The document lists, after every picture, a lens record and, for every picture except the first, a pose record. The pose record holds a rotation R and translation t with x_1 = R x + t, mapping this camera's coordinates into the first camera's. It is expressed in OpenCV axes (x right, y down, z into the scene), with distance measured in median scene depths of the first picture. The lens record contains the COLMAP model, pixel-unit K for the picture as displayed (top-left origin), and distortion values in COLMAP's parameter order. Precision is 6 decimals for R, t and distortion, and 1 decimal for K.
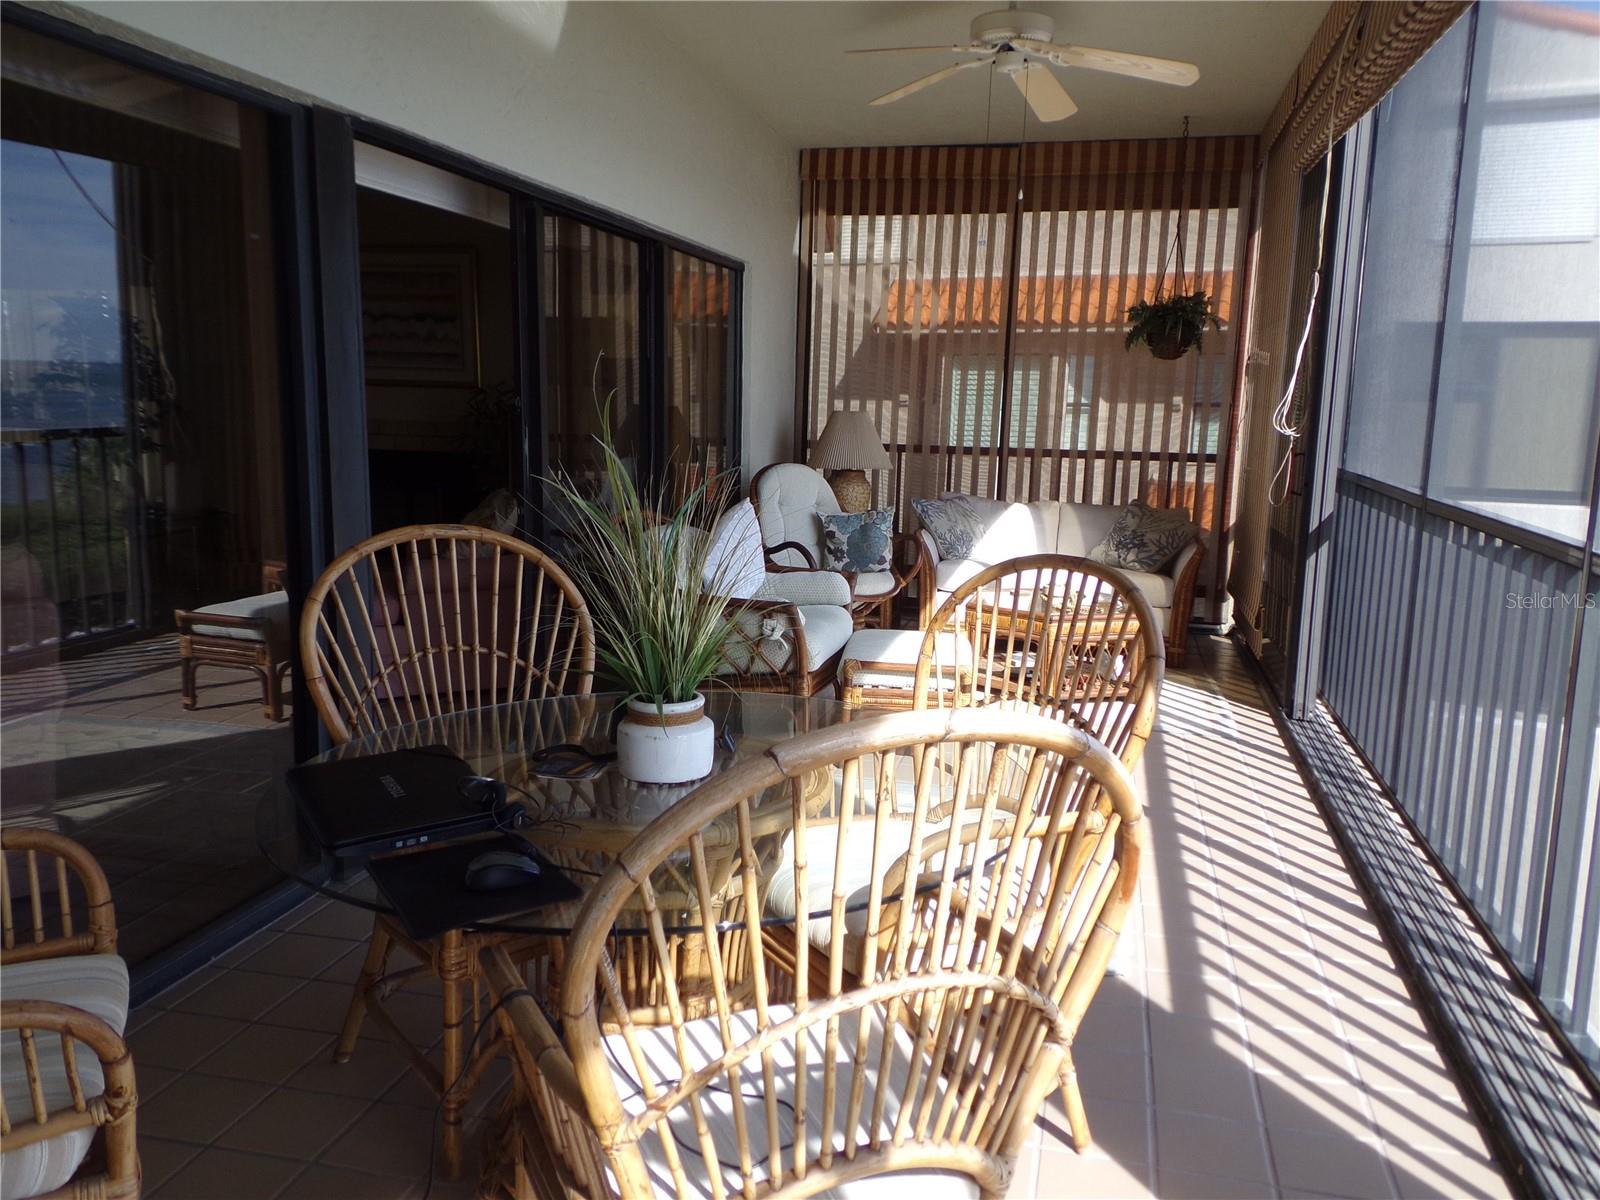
lens RADIAL K [[1271.1, 0, 787.1], [0, 1271.1, 609.8], [0, 0, 1]] dist [0.145455, -0.177530]
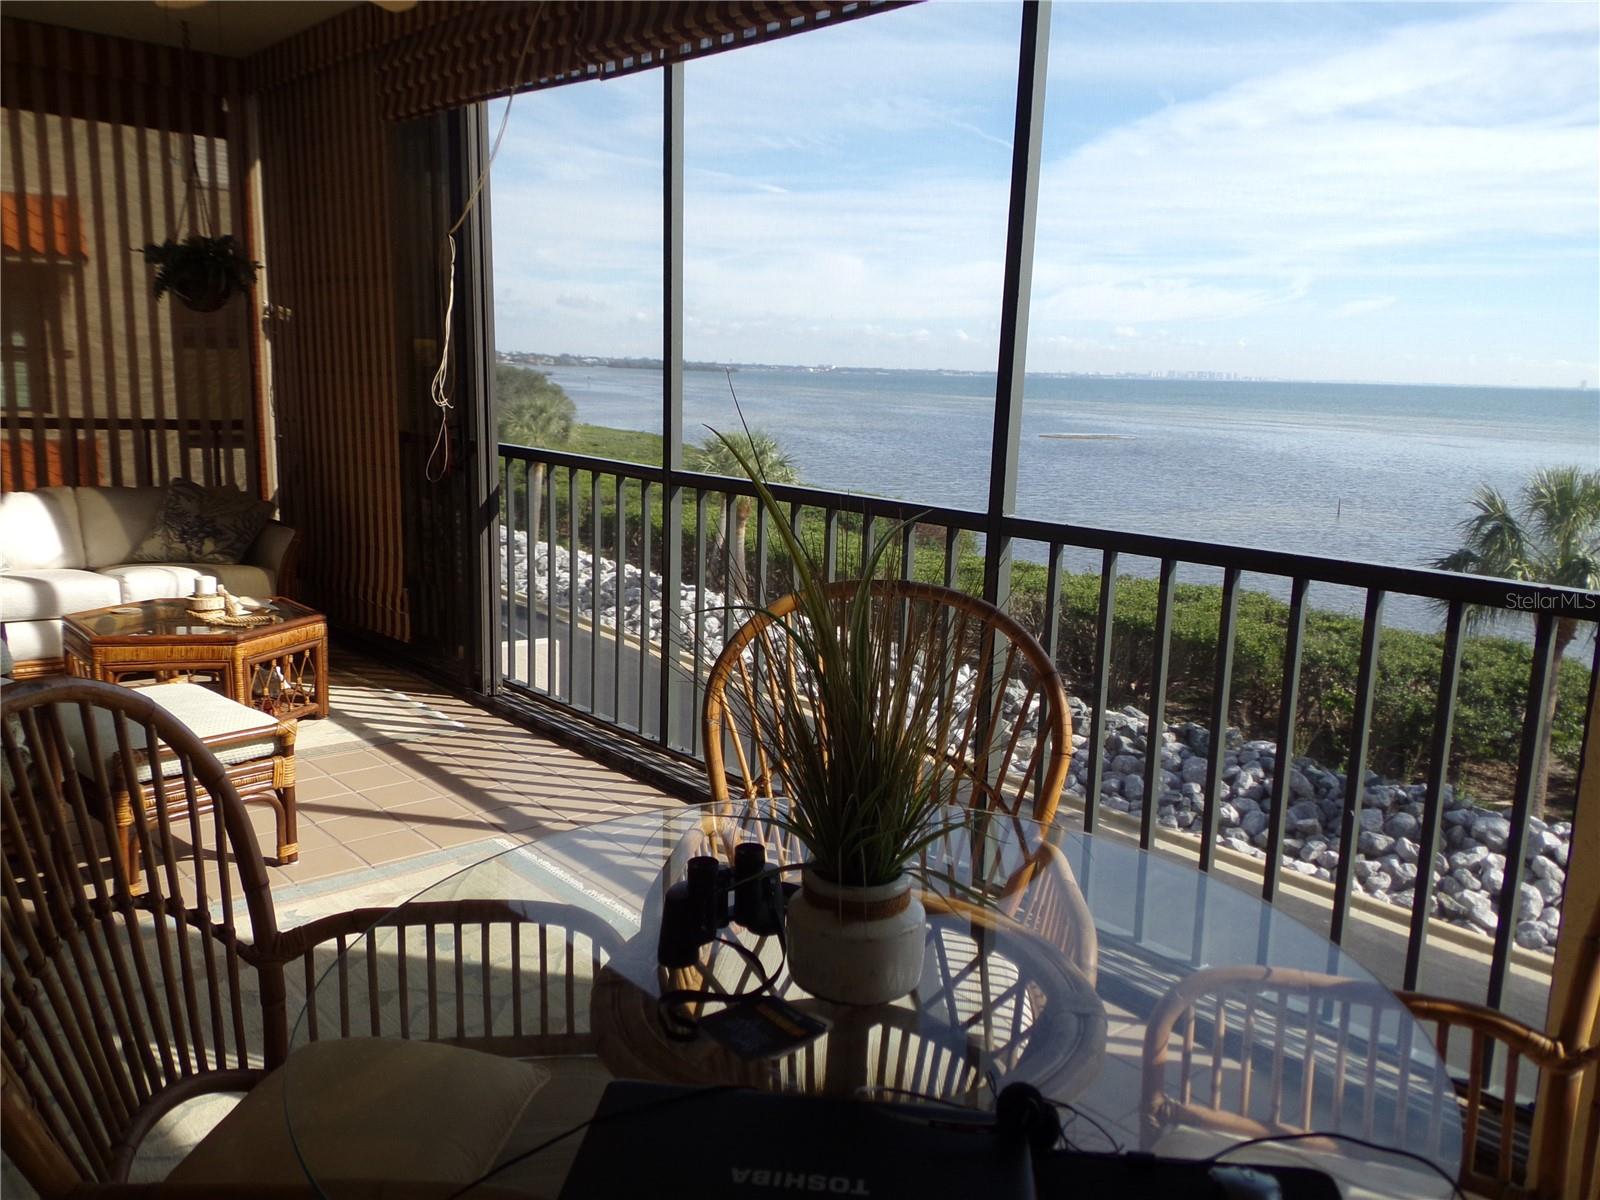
lens RADIAL K [[1271.1, 0, 810.6], [0, 1271.1, 596.9], [0, 0, 1]] dist [0.145455, -0.177530]
pose [[0.568648, -0.149538, 0.808875, -0.192050], [0.121161, 0.987838, 0.097446, -0.042902], [-0.813609, 0.042591, 0.579850, 0.181501]]
